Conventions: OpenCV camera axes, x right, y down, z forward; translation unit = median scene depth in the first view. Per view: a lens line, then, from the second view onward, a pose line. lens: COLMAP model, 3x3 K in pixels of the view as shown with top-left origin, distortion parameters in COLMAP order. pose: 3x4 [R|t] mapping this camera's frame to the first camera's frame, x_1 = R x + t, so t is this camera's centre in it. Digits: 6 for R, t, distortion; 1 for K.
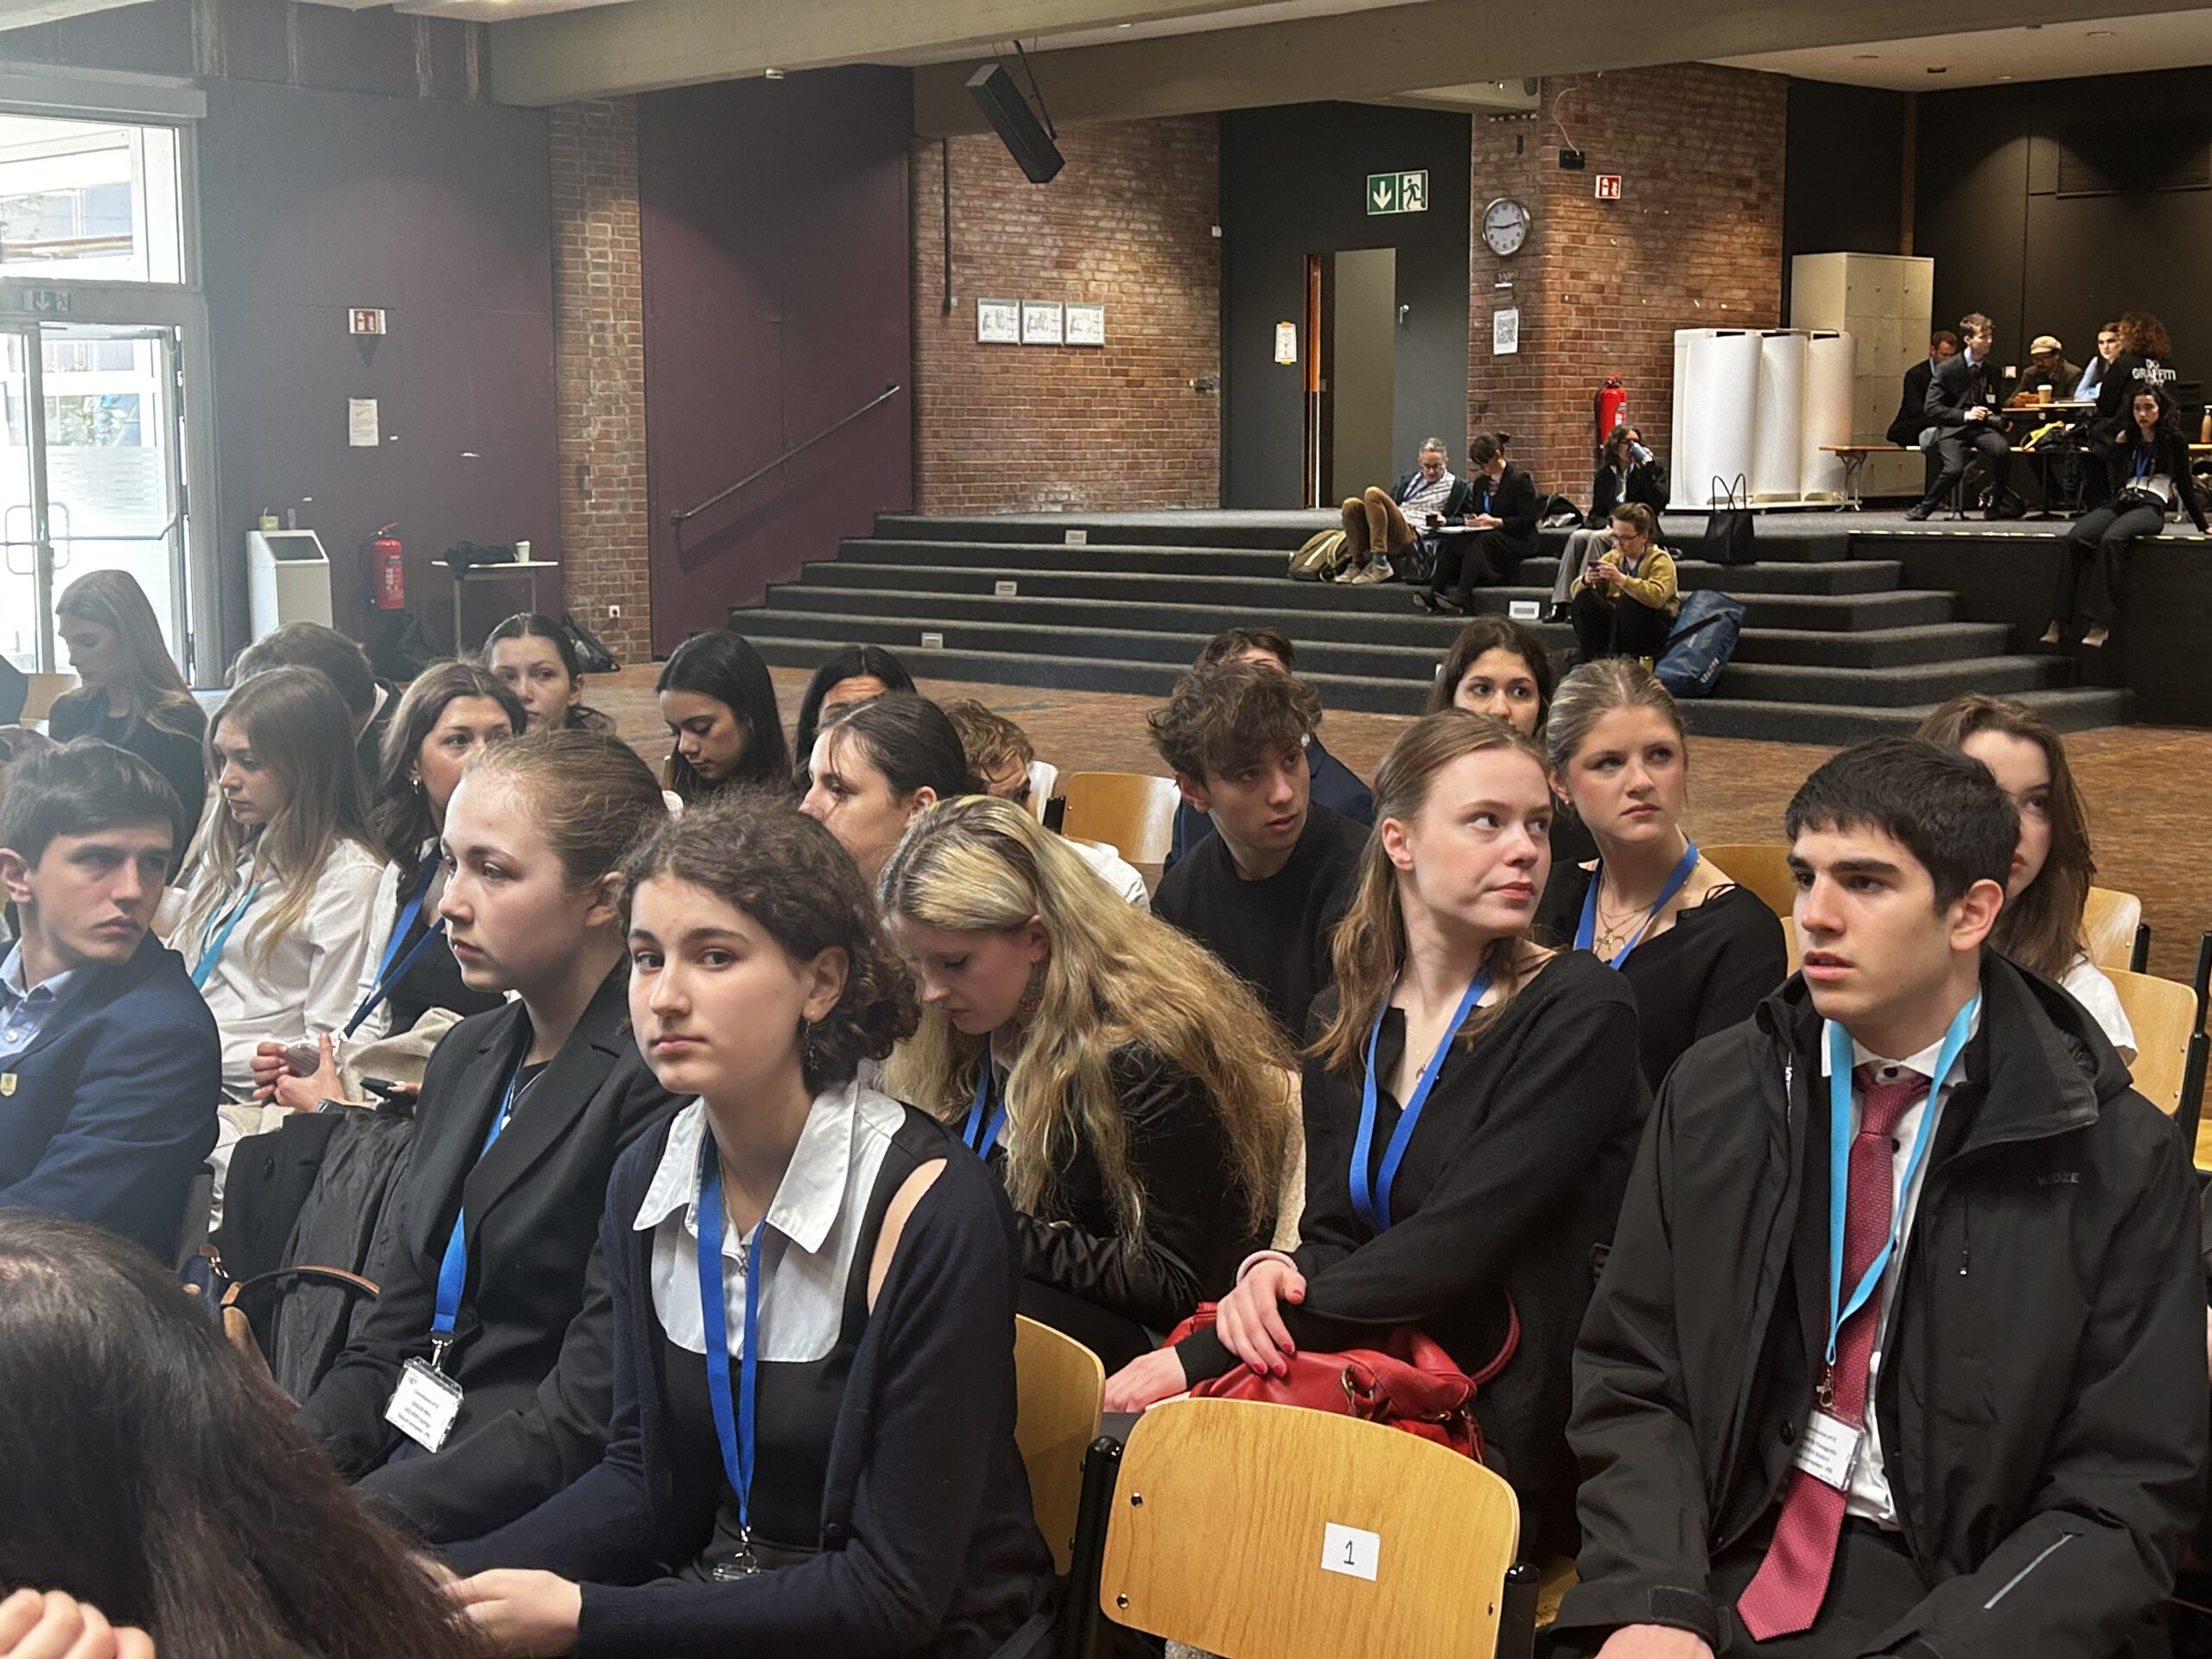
lens RADIAL K [[3051.5, 0, 1106.0], [0, 3051.5, 829.5], [0, 0, 1]] dist [0.263509, -0.887838]
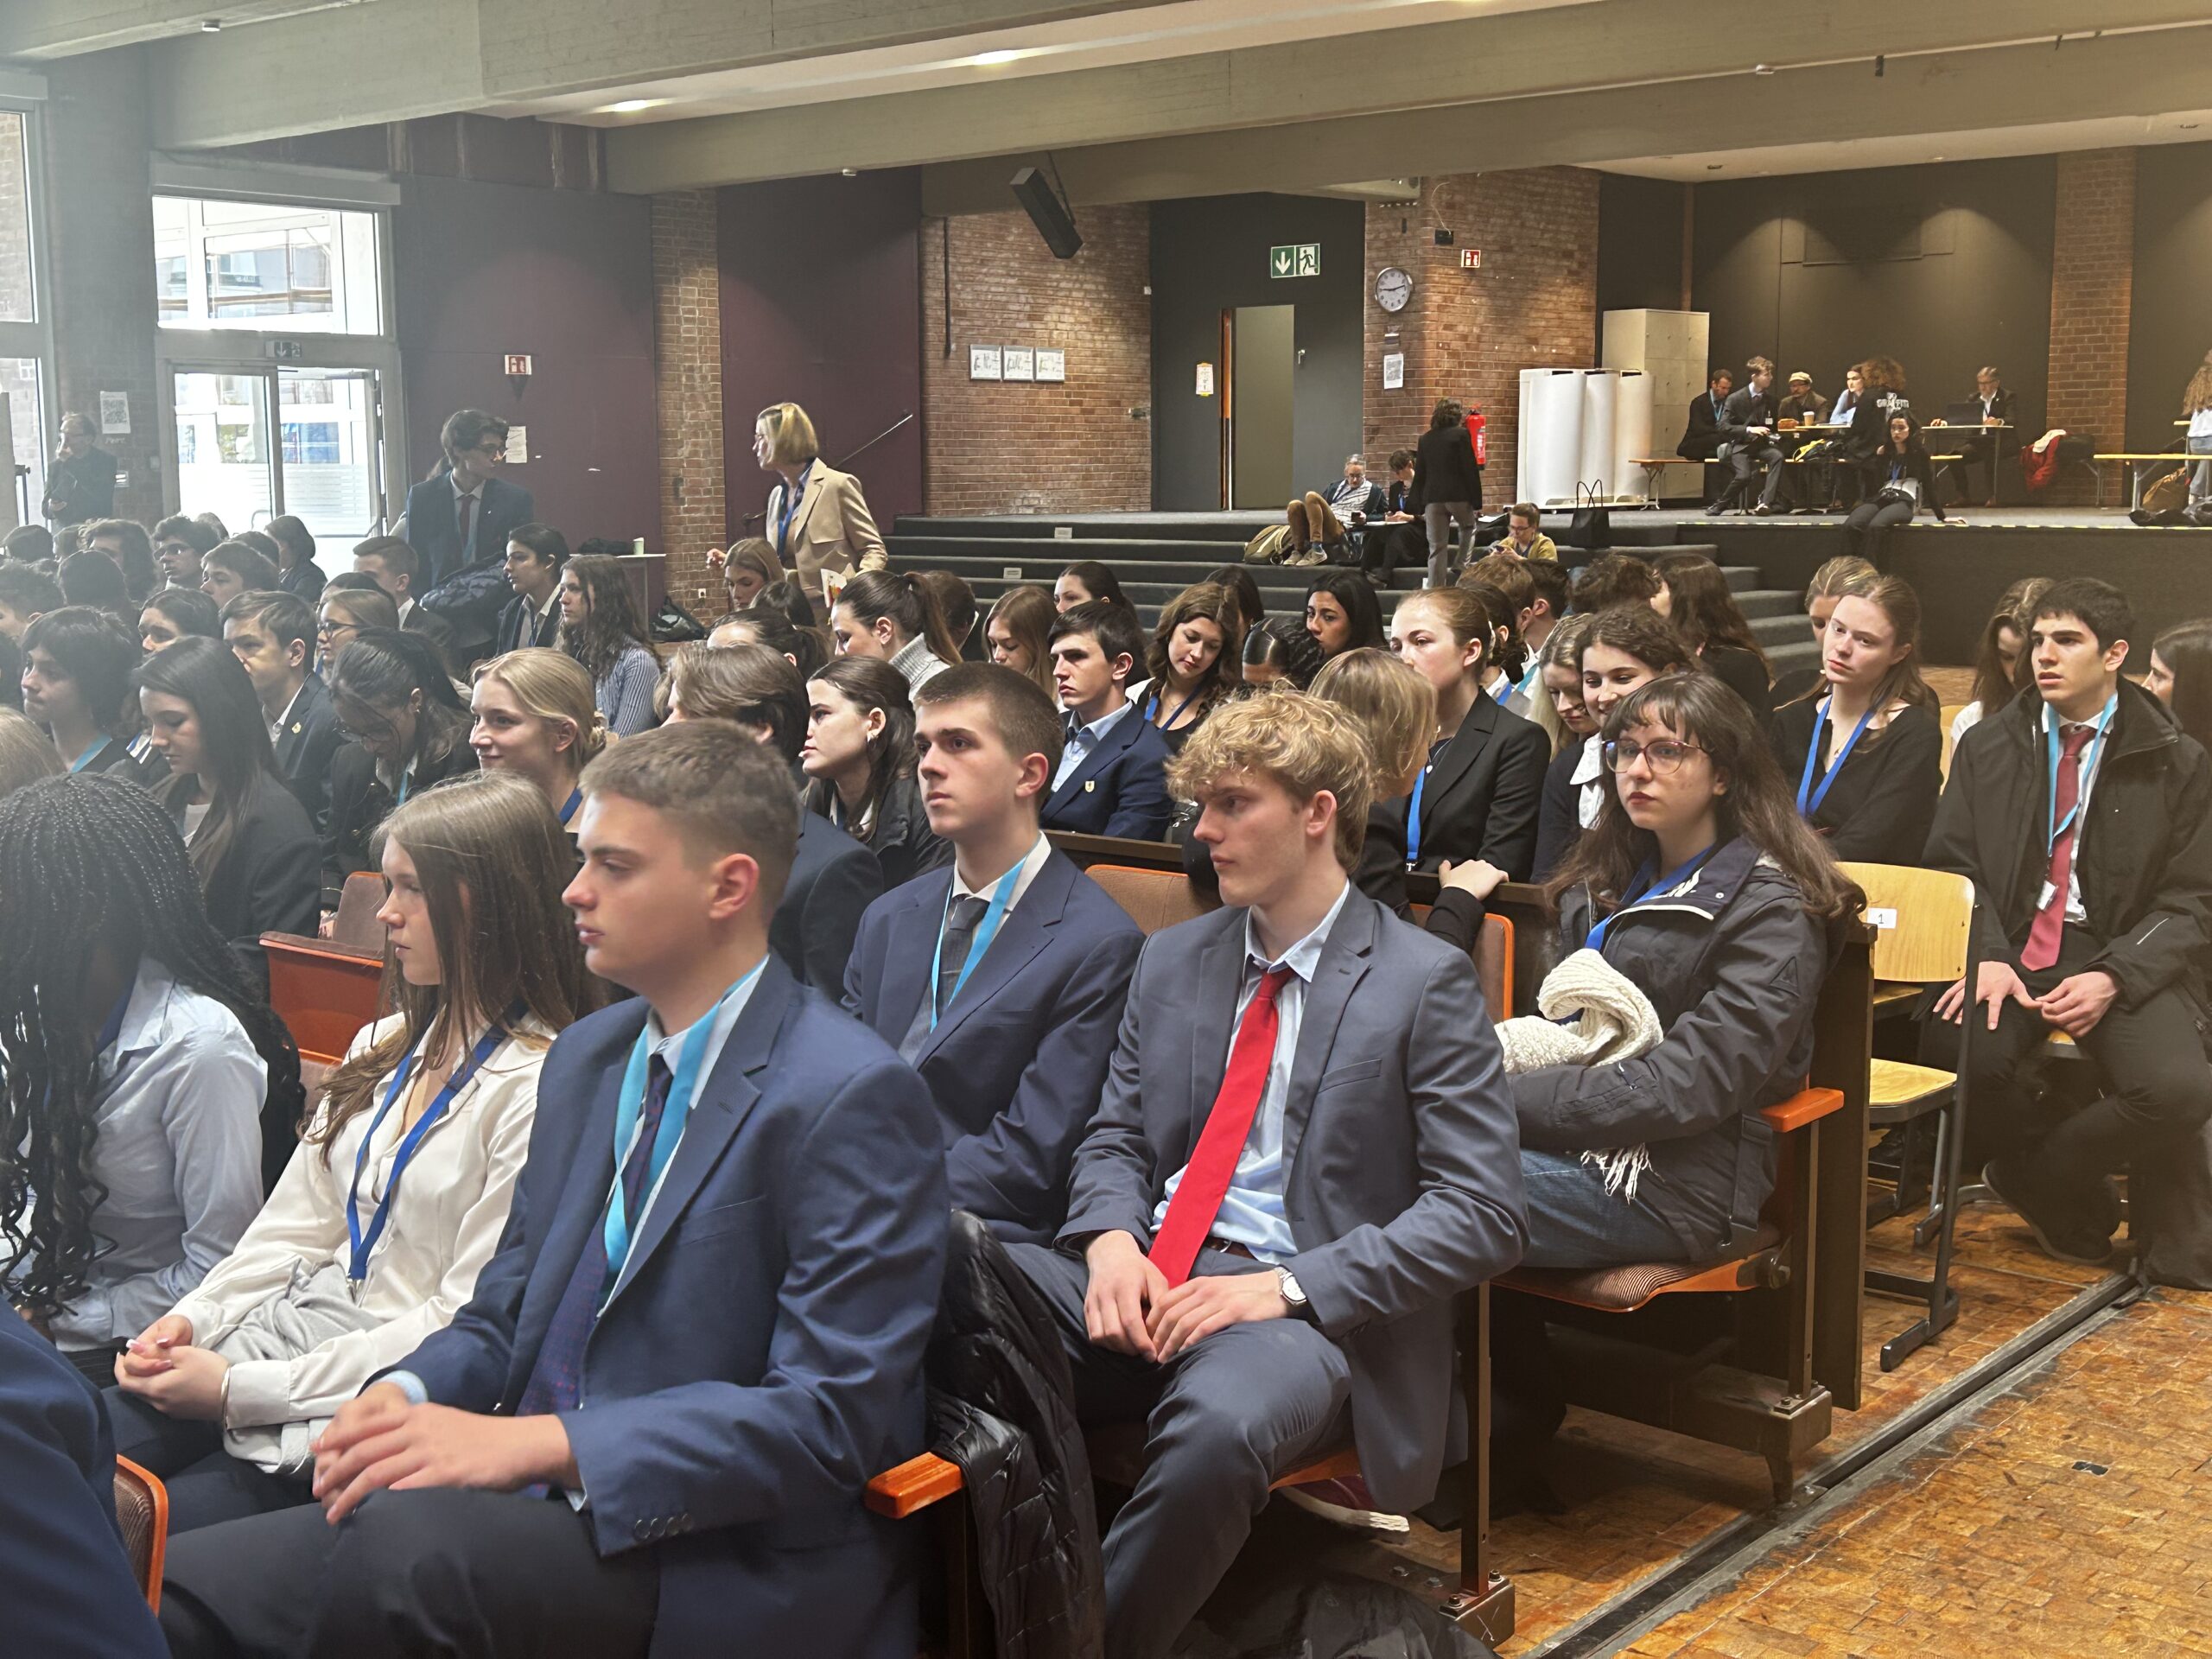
lens RADIAL K [[2630.5, 0, 1106.0], [0, 2630.5, 829.5], [0, 0, 1]] dist [0.258132, -0.855749]
pose [[0.997695, -0.013107, 0.066577, -0.068255], [0.012234, 0.999834, 0.013507, 0.013962], [-0.066743, -0.012661, 0.997690, -0.104615]]
